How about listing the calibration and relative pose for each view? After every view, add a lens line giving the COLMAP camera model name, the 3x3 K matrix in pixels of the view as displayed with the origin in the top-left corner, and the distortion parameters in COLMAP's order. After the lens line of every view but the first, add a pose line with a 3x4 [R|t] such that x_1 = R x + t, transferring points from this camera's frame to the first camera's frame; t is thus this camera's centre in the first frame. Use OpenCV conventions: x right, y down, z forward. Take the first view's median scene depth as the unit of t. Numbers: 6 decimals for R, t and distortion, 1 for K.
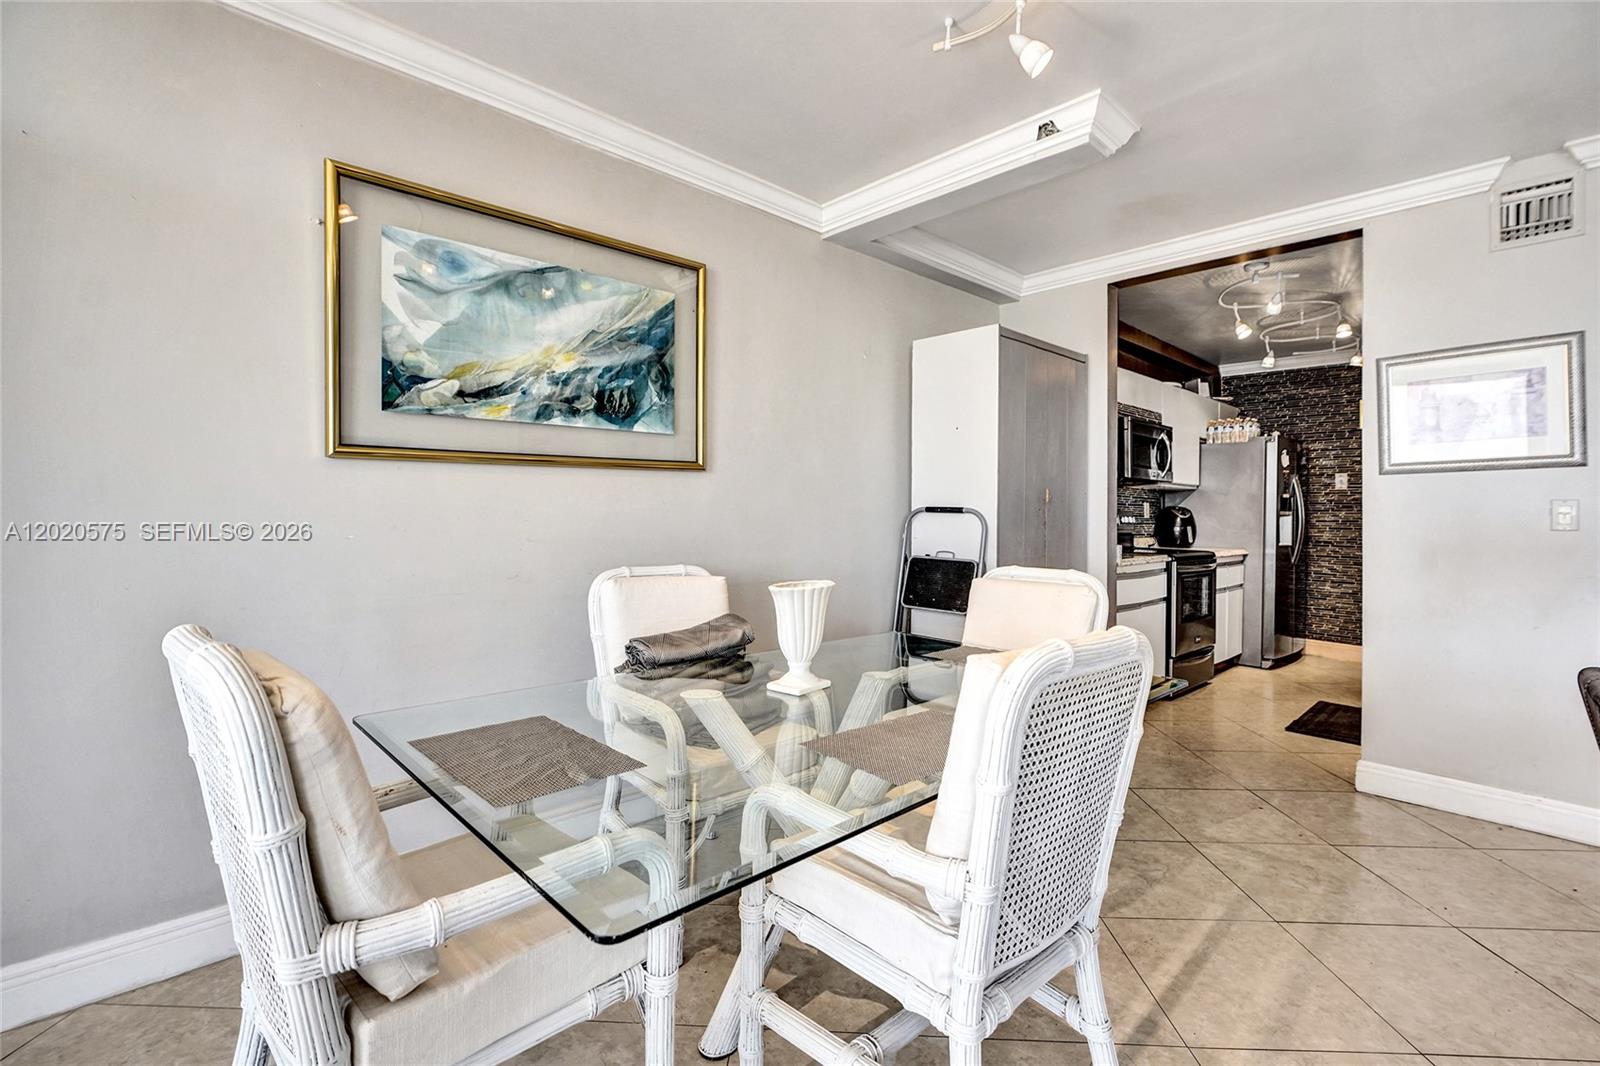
lens RADIAL K [[727.8, 0, 795.4], [0, 727.8, 510.3], [0, 0, 1]] dist [-0.012095, 0.006809]
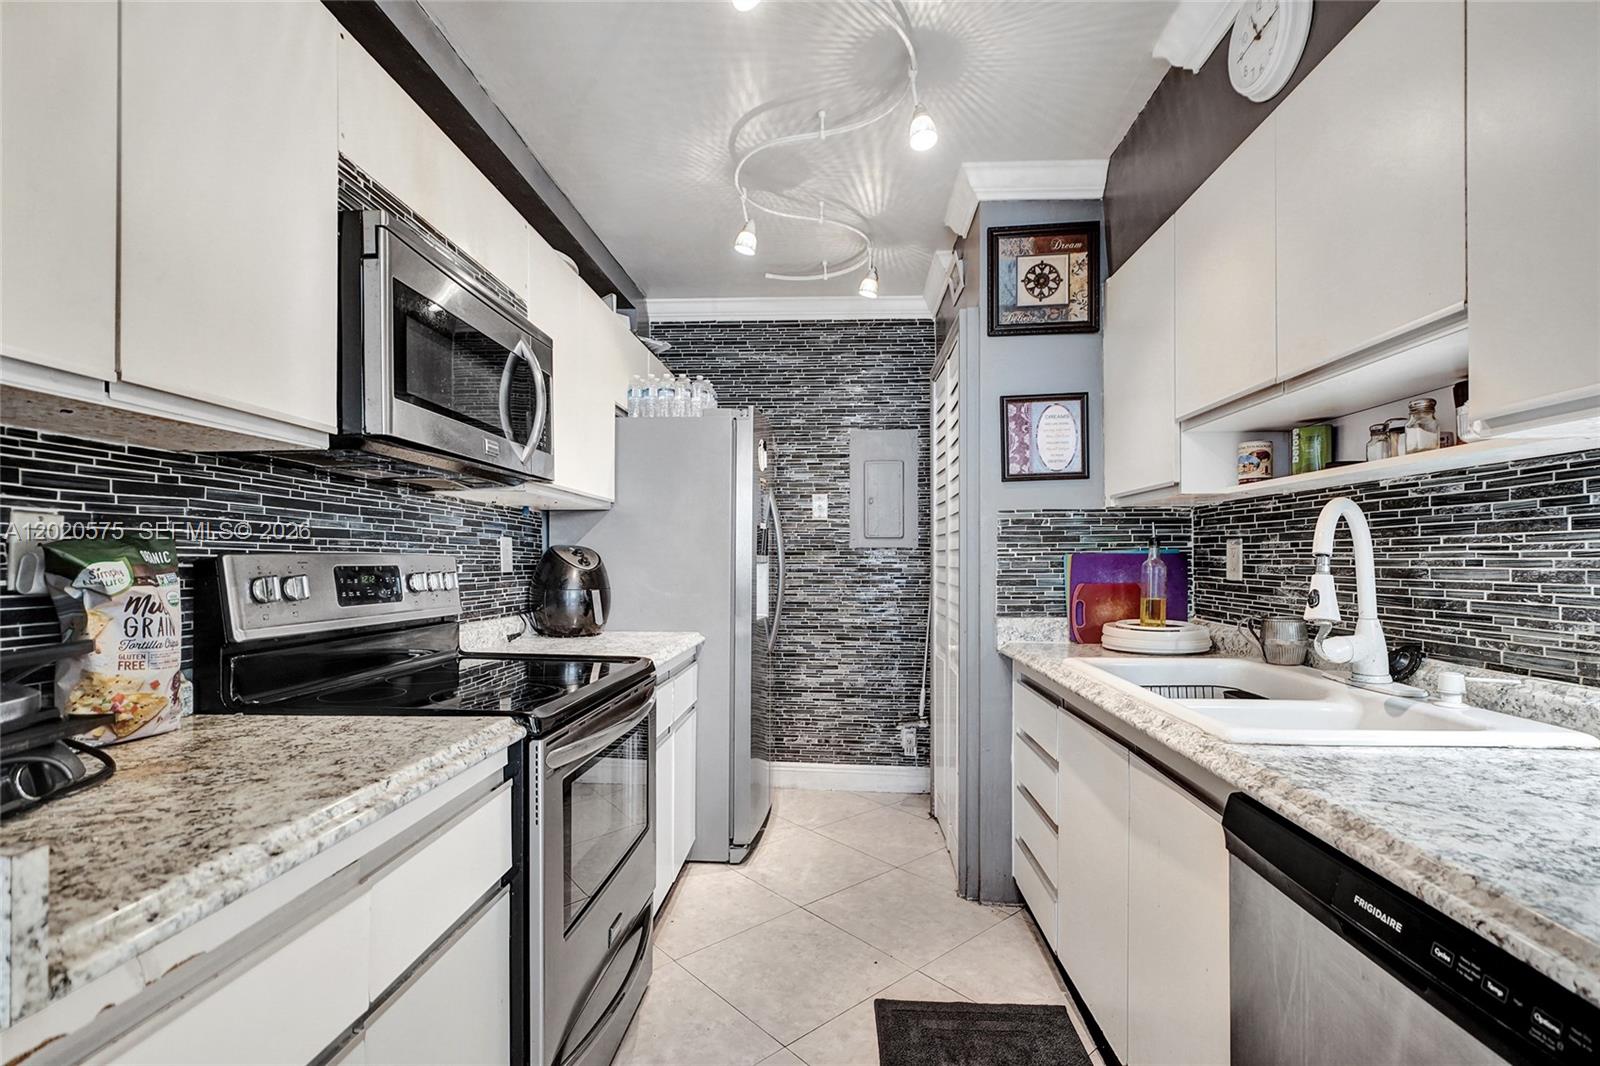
lens RADIAL K [[727.8, 0, 814.9], [0, 727.8, 563.6], [0, 0, 1]] dist [-0.012095, 0.006809]
pose [[0.712904, -0.012524, 0.701150, 0.403357], [0.002203, 0.999876, 0.015620, -0.000522], [-0.701259, -0.009591, 0.712843, 0.727548]]
